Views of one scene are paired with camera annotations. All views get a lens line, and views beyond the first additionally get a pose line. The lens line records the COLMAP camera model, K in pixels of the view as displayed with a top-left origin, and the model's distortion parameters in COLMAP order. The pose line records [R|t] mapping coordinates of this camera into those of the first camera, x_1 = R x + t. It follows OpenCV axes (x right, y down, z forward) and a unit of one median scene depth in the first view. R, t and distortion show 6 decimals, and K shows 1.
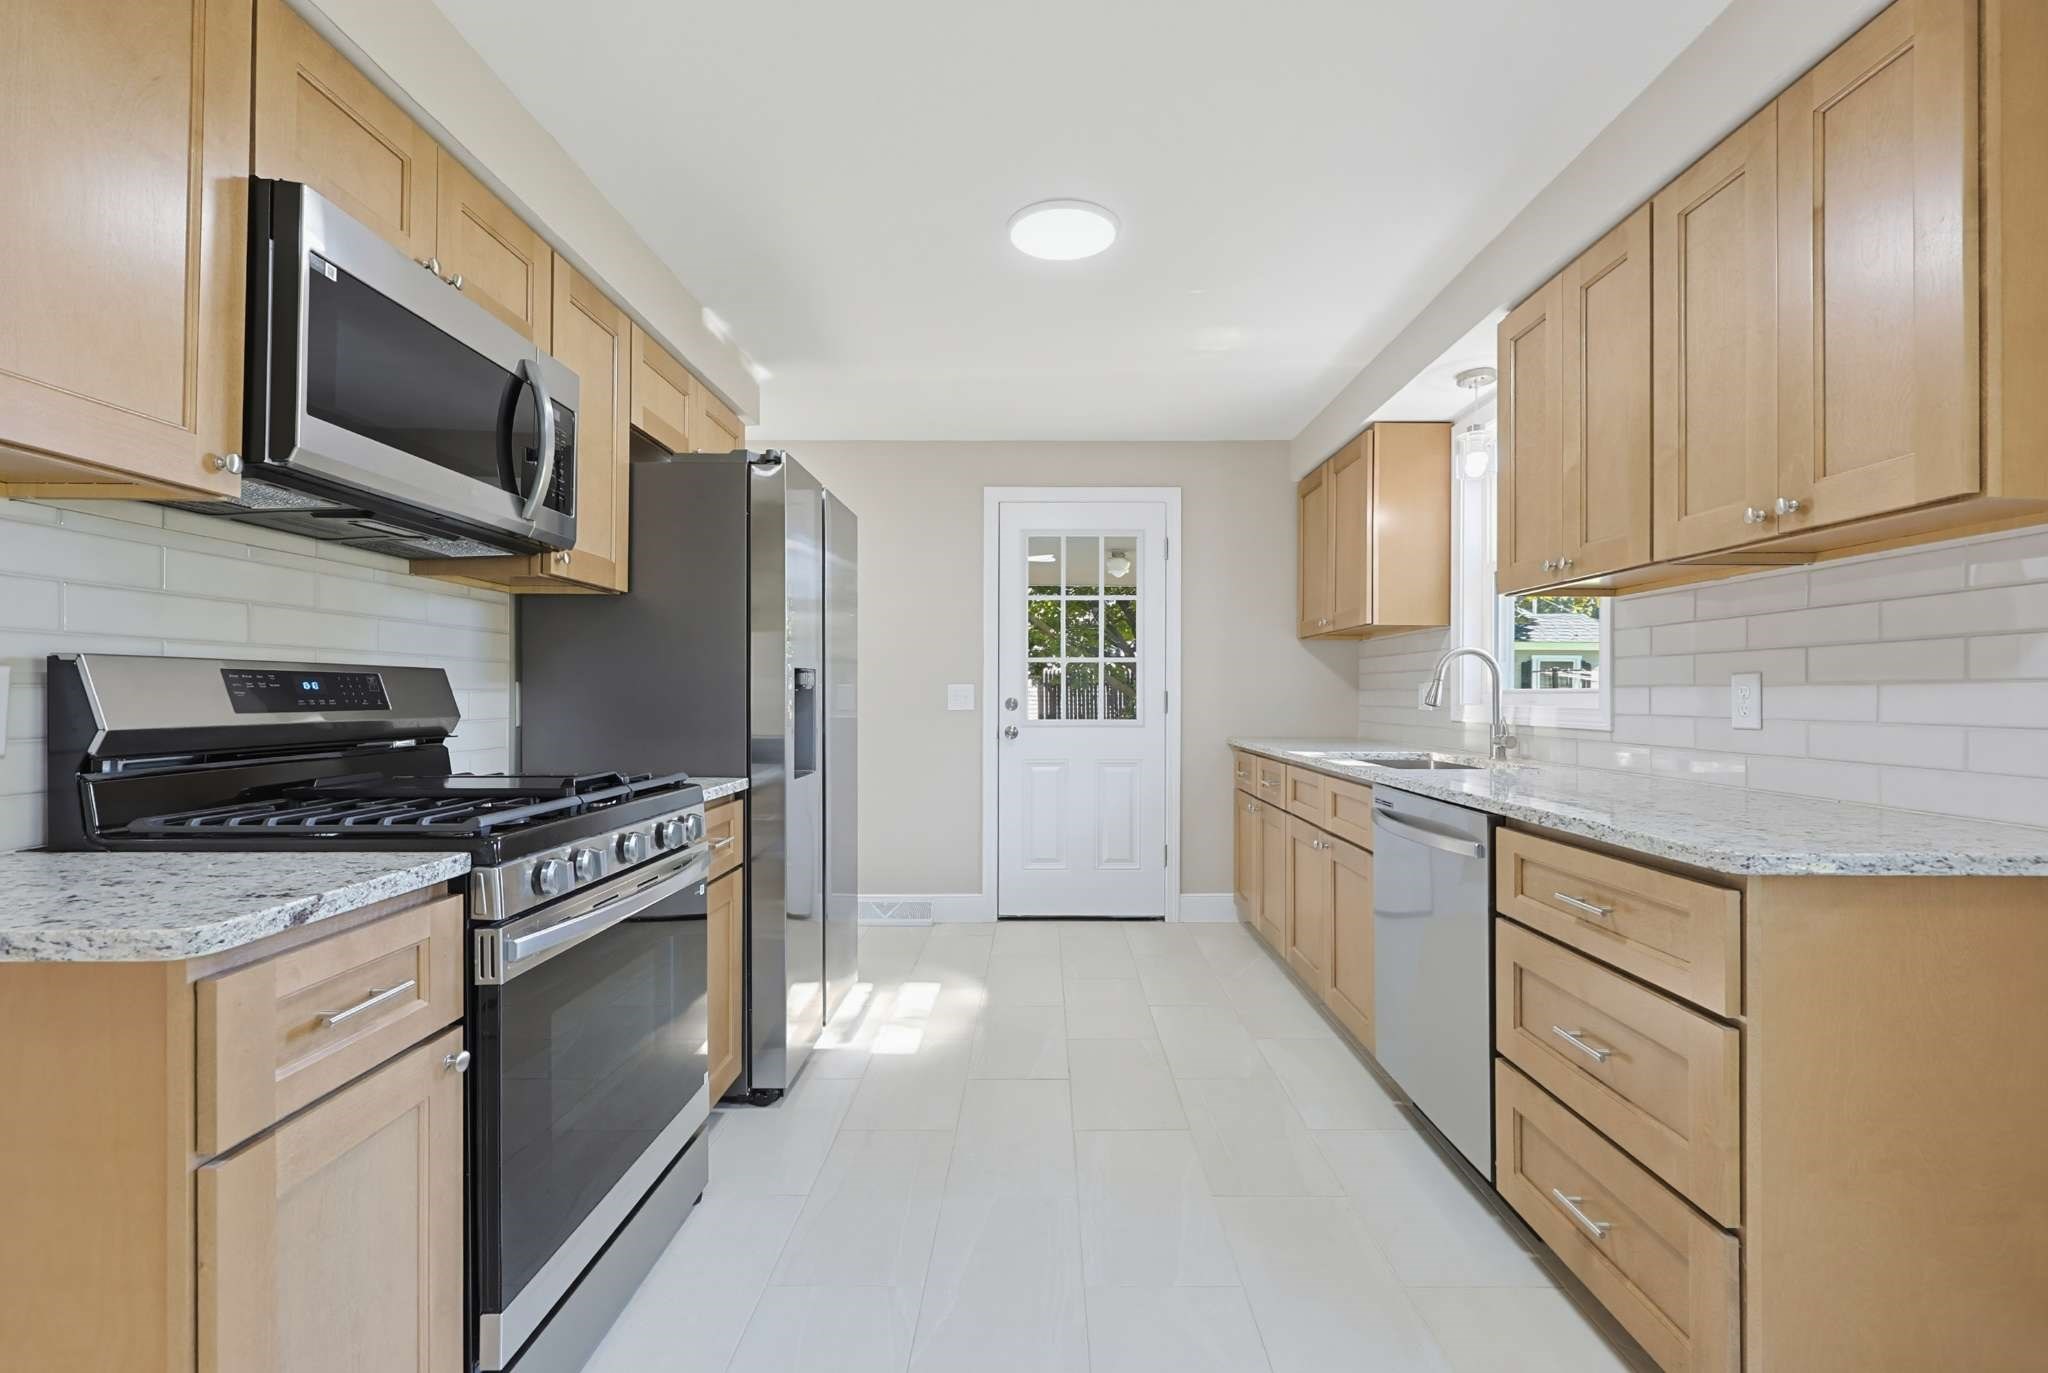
lens RADIAL K [[866.5, 0, 1021.4], [0, 866.5, 691.8], [0, 0, 1]] dist [-0.001313, -0.000161]
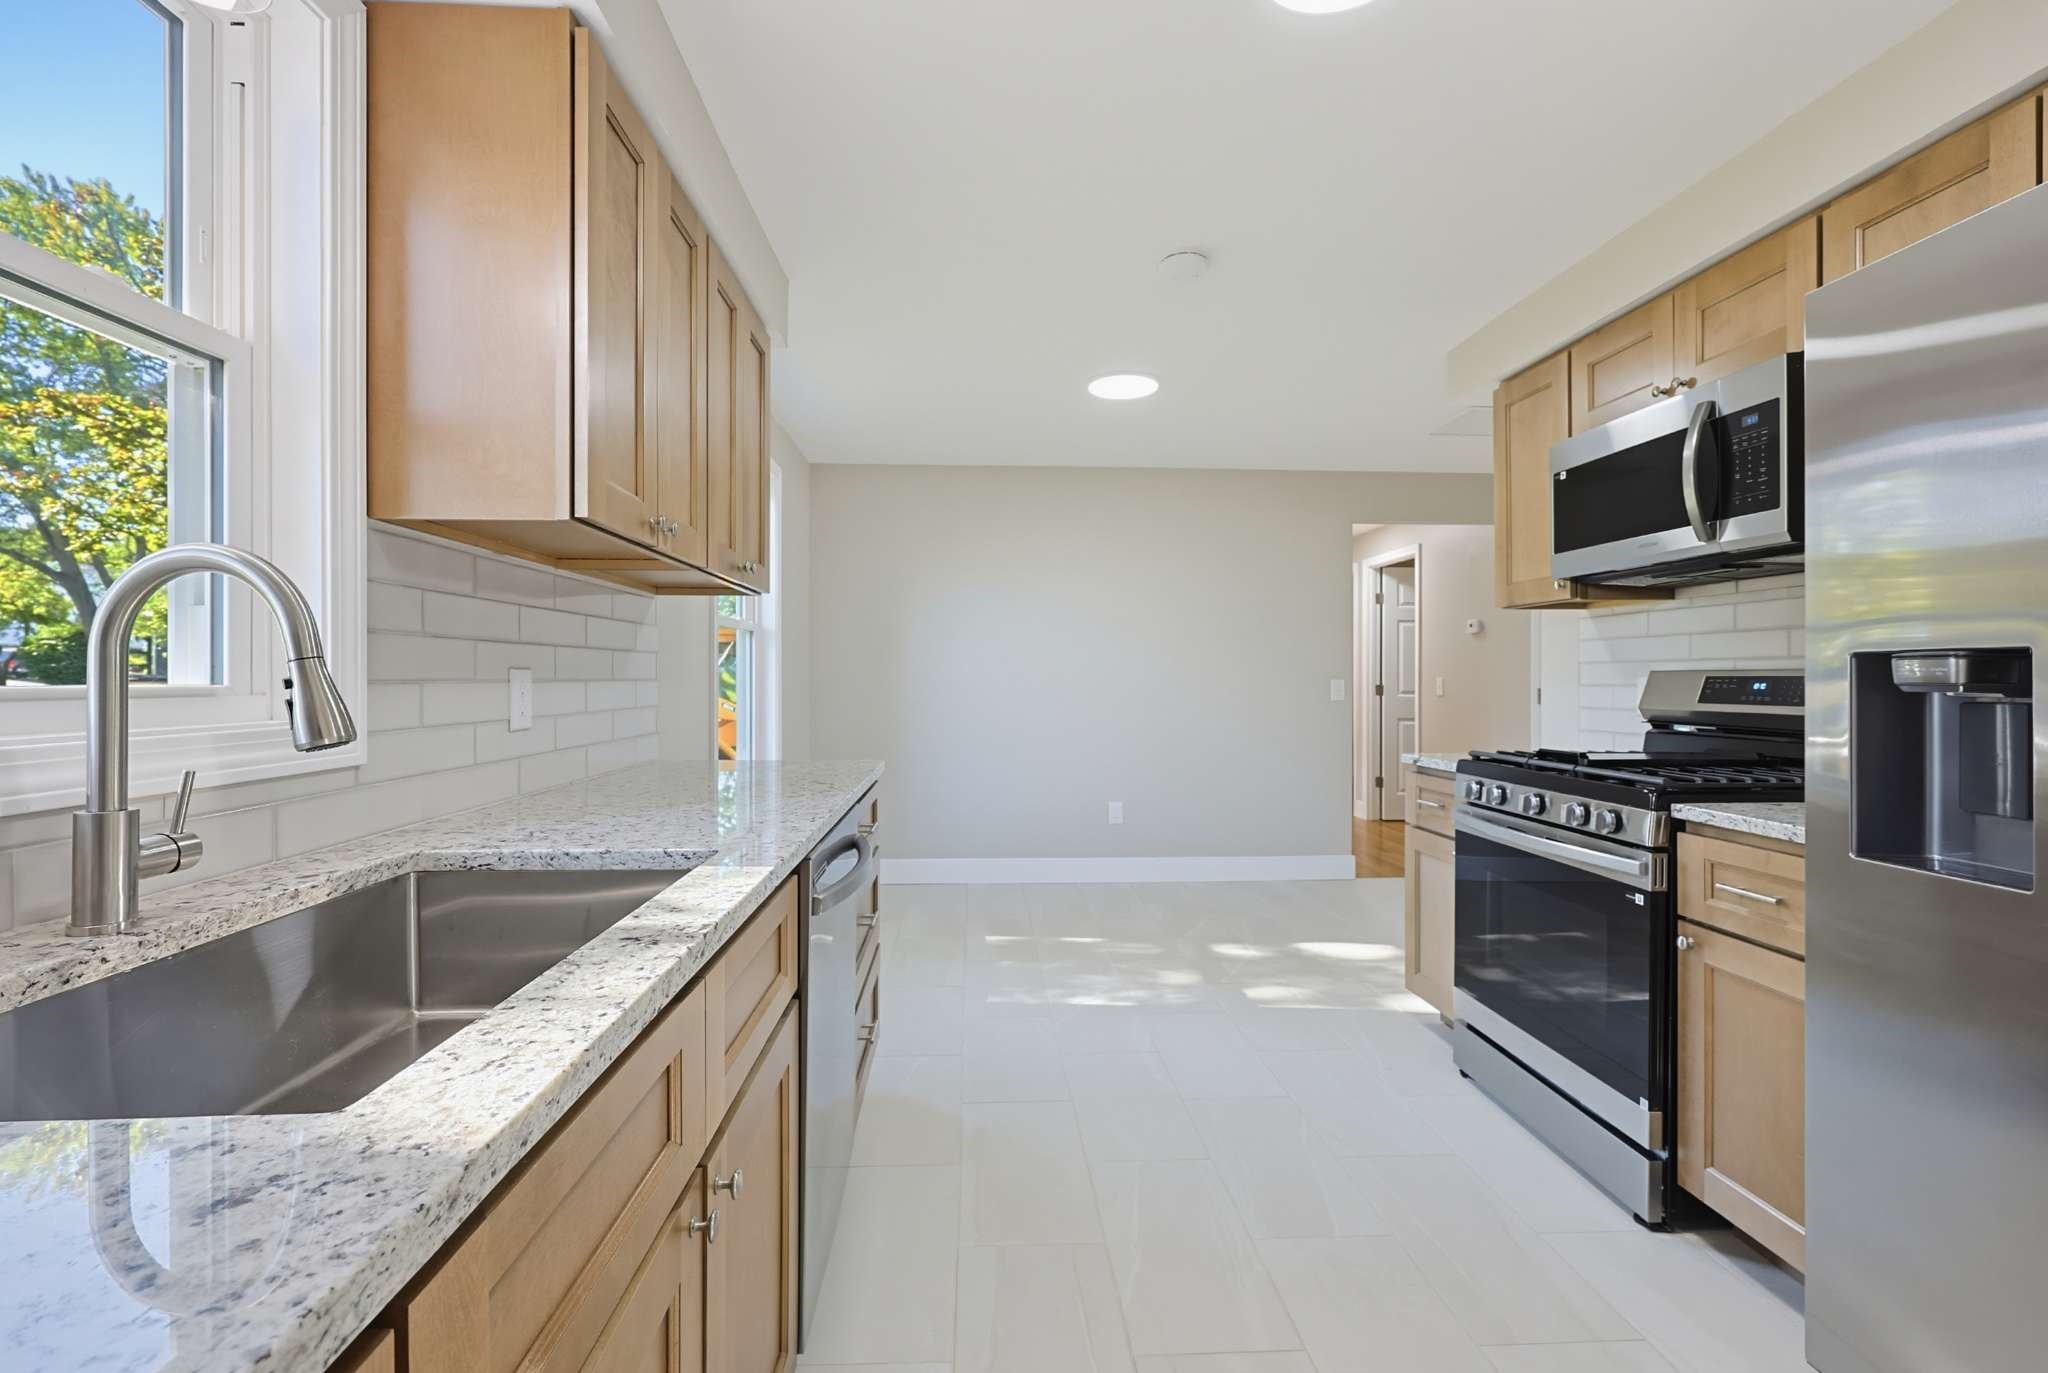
lens RADIAL K [[863.3, 0, 1024.0], [0, 863.3, 686.5], [0, 0, 1]] dist [-0.000741, -0.000056]
pose [[-0.996176, -0.001815, -0.087350, 0.386711], [-0.002197, 0.999988, 0.004284, -0.008615], [0.087341, 0.004459, -0.996168, 1.867819]]
